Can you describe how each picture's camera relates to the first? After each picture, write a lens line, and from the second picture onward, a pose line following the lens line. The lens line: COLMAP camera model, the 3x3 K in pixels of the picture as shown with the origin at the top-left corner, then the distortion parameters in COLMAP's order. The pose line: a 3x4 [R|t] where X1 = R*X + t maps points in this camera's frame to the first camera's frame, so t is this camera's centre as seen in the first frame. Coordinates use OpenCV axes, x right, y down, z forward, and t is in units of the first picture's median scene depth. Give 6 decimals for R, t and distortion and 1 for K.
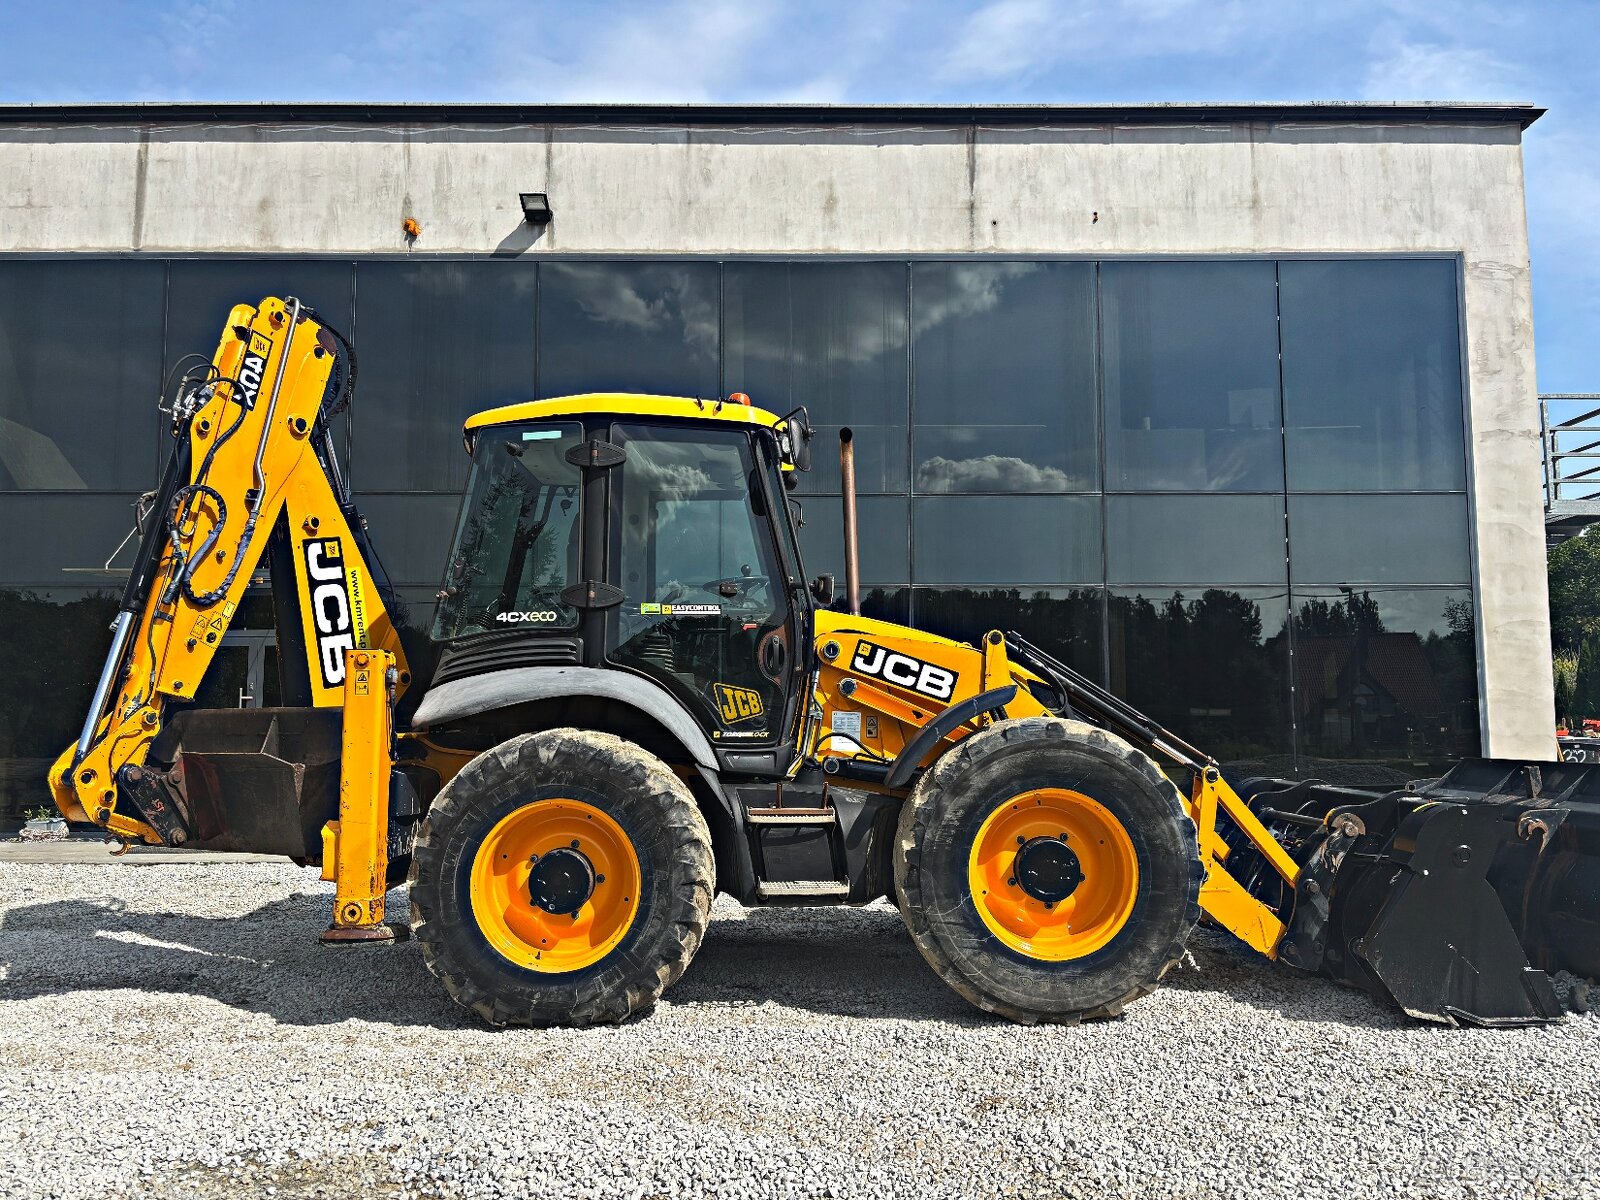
lens RADIAL K [[1196.8, 0, 800.0], [0, 1196.8, 600.0], [0, 0, 1]] dist [0.008665, 0.002263]
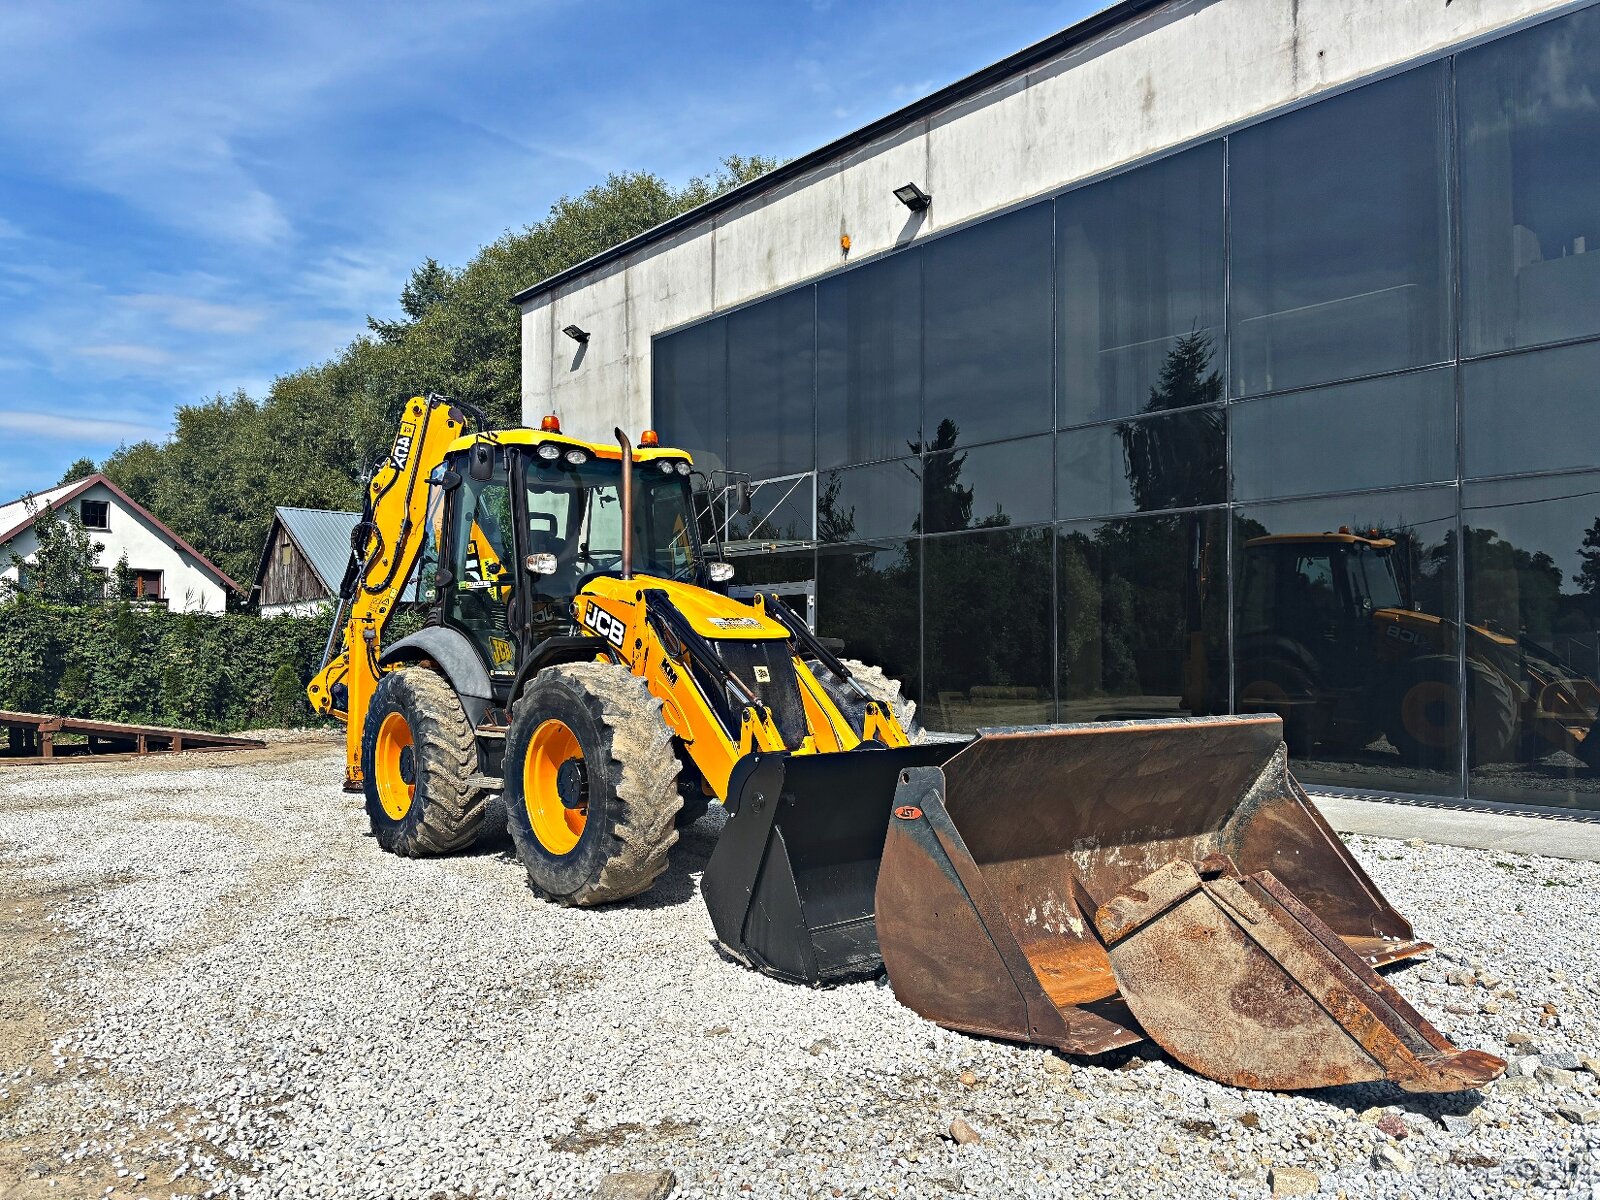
lens RADIAL K [[1205.3, 0, 800.0], [0, 1205.3, 600.0], [0, 0, 1]] dist [0.027233, -0.009250]
pose [[0.639644, -0.028008, -0.768161, 0.563234], [0.077667, 0.996577, 0.028336, 0.006751], [0.764737, -0.077786, 0.639630, 0.164996]]
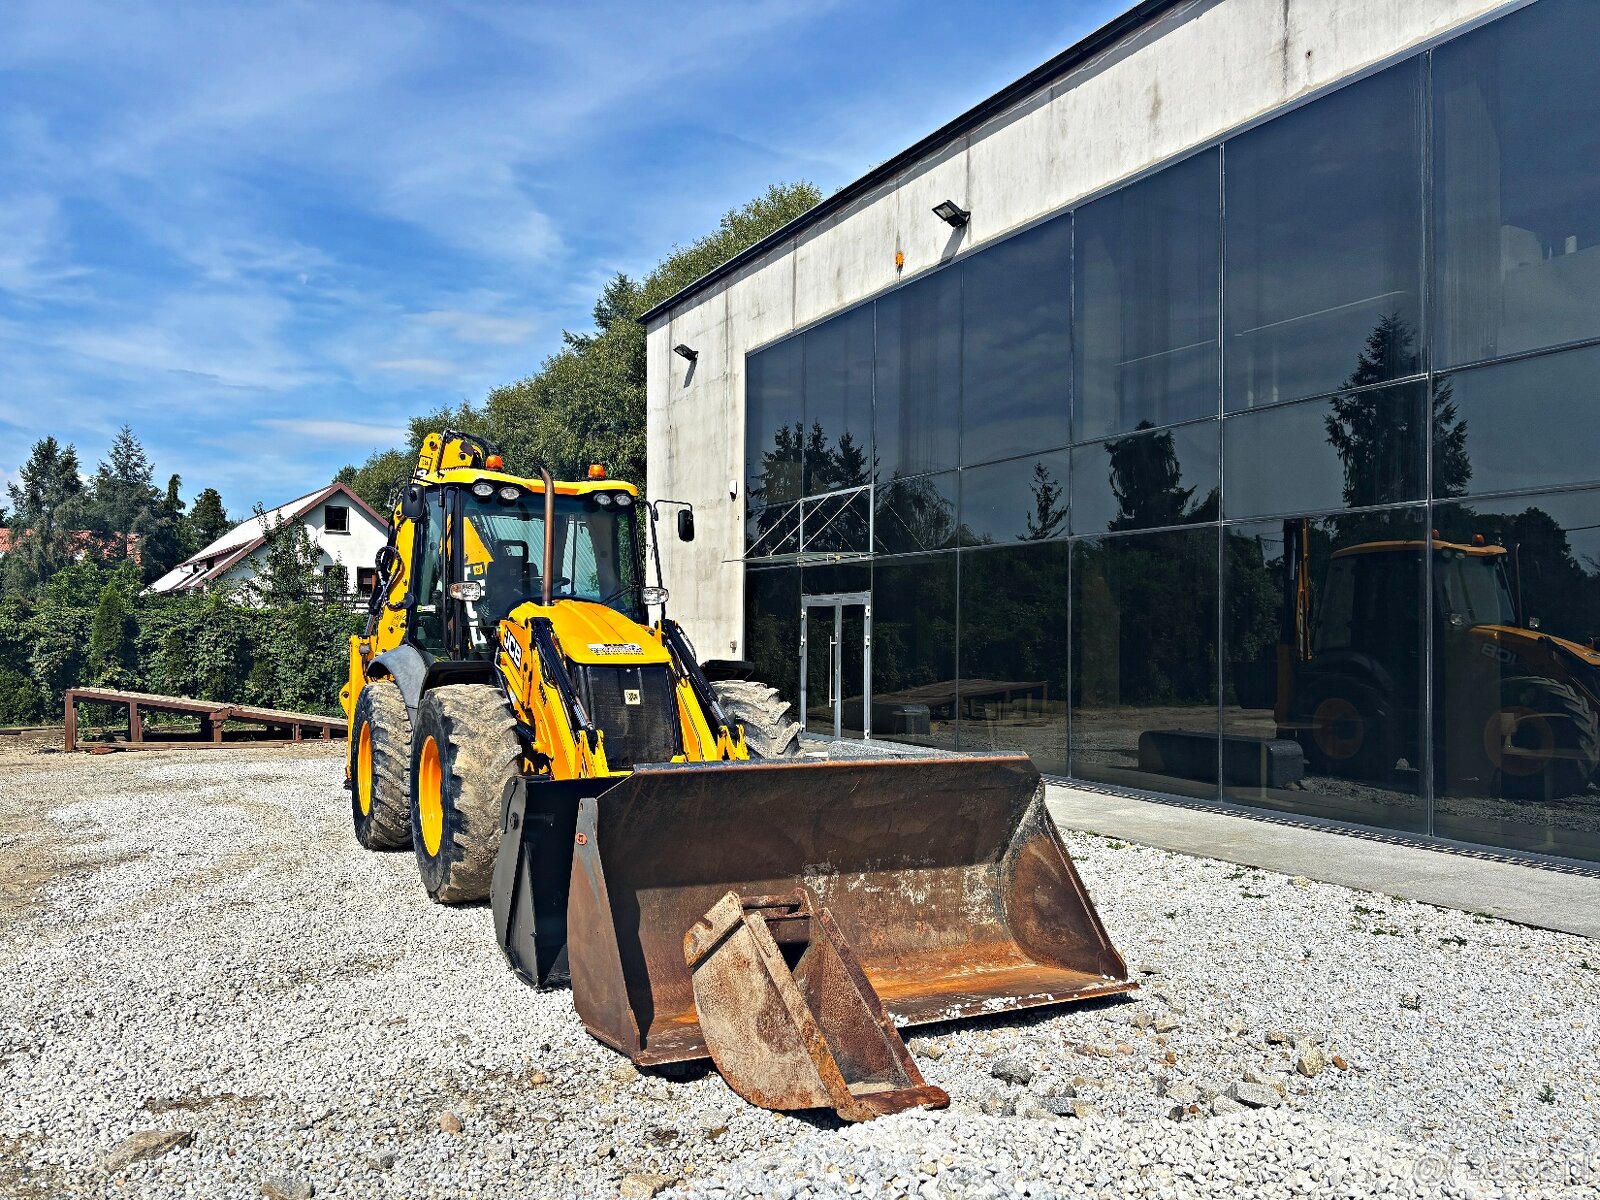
lens RADIAL K [[1205.3, 0, 800.0], [0, 1205.3, 600.0], [0, 0, 1]] dist [0.027233, -0.009250]
pose [[0.479042, -0.020551, -0.877551, 0.696705], [0.078304, 0.996741, 0.019403, 0.001726], [0.874293, -0.078010, 0.479090, 0.295647]]
